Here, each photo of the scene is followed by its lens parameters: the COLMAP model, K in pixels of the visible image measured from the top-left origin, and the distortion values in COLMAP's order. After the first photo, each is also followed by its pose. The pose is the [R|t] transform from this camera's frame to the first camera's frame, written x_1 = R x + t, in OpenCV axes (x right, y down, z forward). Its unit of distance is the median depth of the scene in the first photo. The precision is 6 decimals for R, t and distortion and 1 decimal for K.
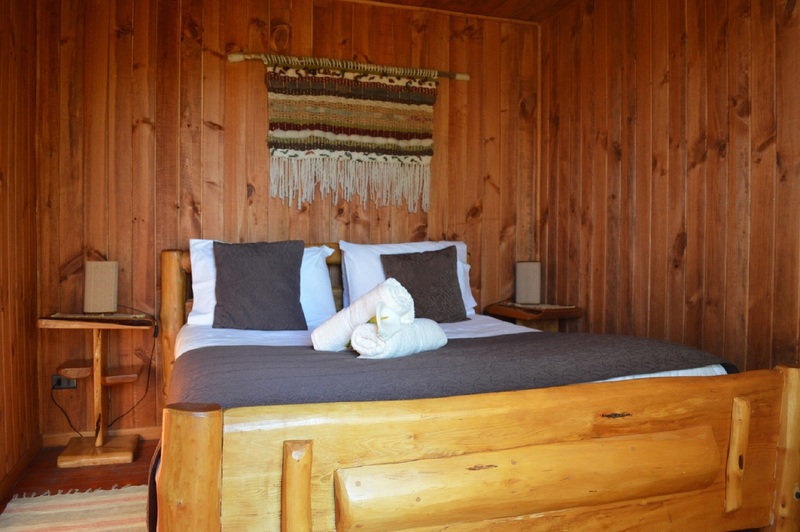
lens RADIAL K [[638.2, 0, 399.9], [0, 638.2, 261.7], [0, 0, 1]] dist [-0.062923, 0.009288]
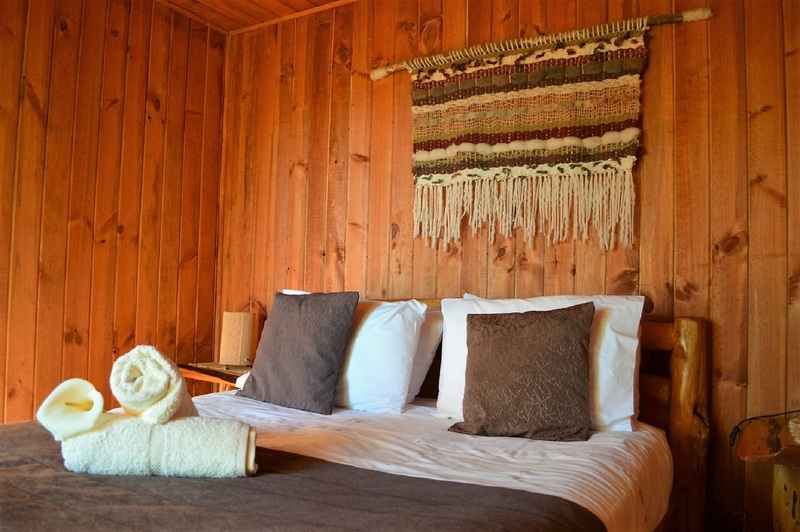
lens RADIAL K [[638.2, 0, 400.0], [0, 638.2, 266.0], [0, 0, 1]] dist [-0.062923, 0.009288]
pose [[0.660740, -0.027260, -0.750120, 0.369287], [-0.038538, 0.996790, -0.070170, -0.011084], [0.749625, 0.075272, 0.657569, 0.471968]]
